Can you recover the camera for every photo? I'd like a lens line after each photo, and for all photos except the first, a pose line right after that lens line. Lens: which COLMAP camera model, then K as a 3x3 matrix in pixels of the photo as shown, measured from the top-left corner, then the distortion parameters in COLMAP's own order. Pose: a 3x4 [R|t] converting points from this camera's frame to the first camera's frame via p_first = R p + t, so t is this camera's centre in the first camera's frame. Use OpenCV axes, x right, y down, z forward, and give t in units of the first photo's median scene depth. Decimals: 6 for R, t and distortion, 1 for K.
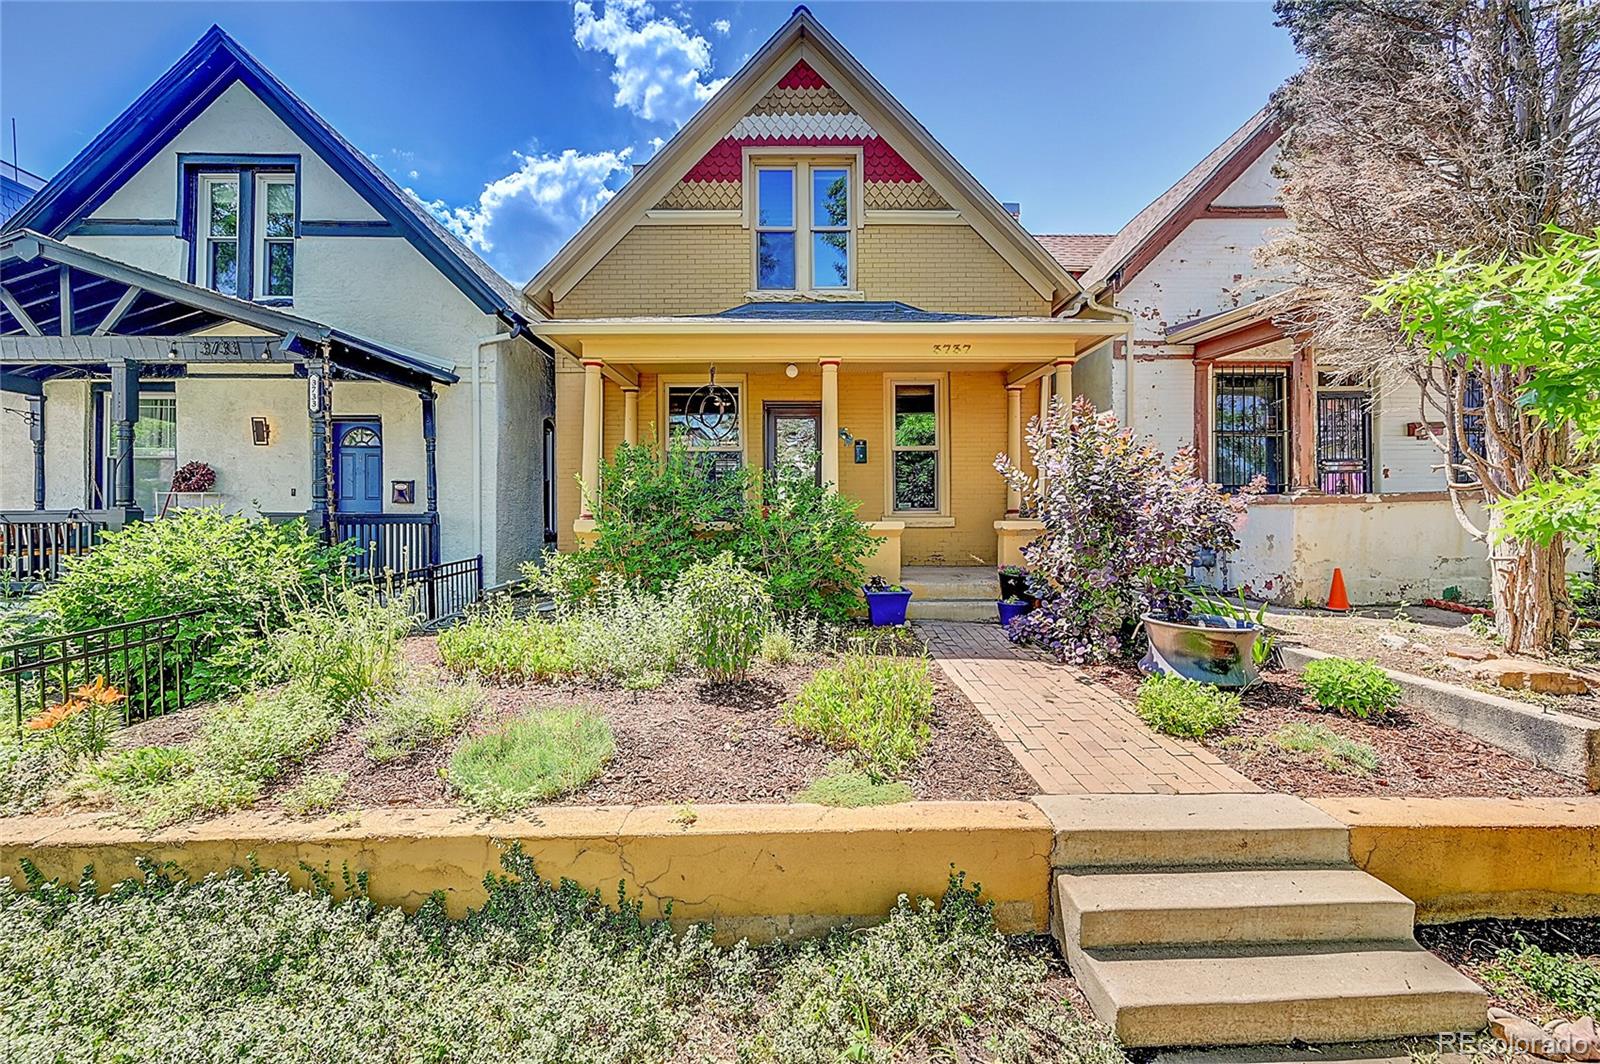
lens RADIAL K [[632.6, 0, 803.9], [0, 632.6, 520.2], [0, 0, 1]] dist [-0.000990, -0.000166]
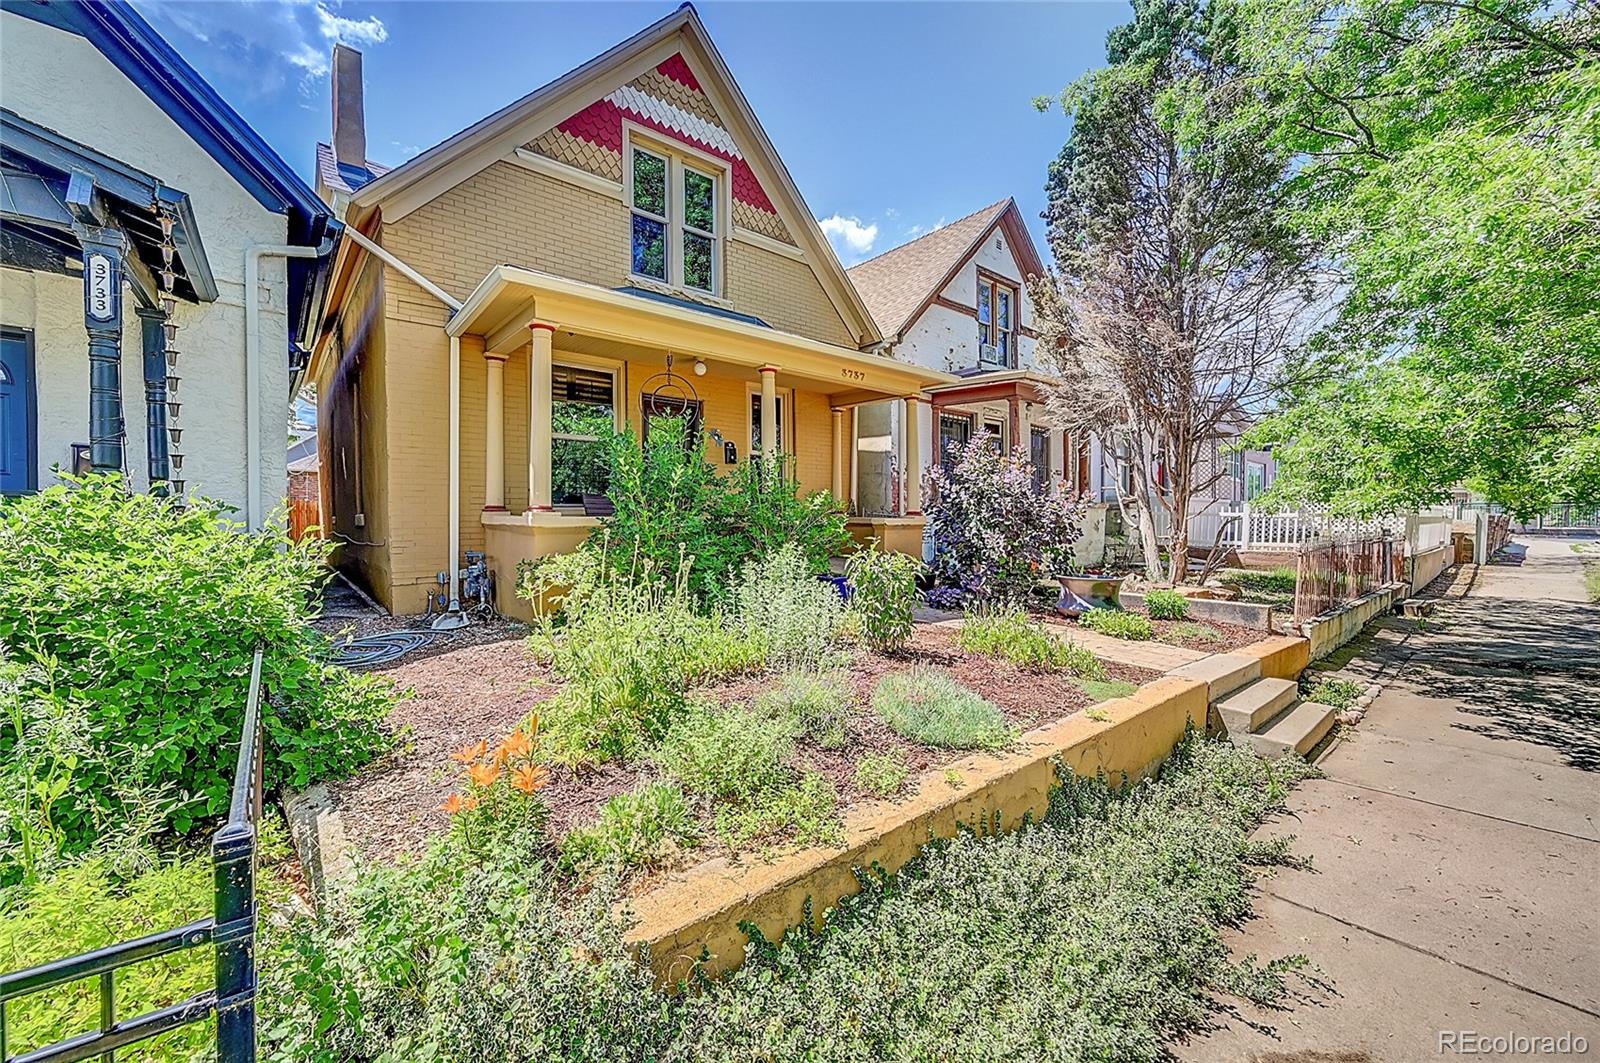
lens RADIAL K [[632.6, 0, 809.8], [0, 632.6, 531.6], [0, 0, 1]] dist [-0.000990, -0.000166]
pose [[0.770511, -0.004435, 0.637411, -0.480266], [0.001274, 0.999985, 0.005417, 0.016335], [-0.637425, -0.003362, 0.770505, 0.102792]]
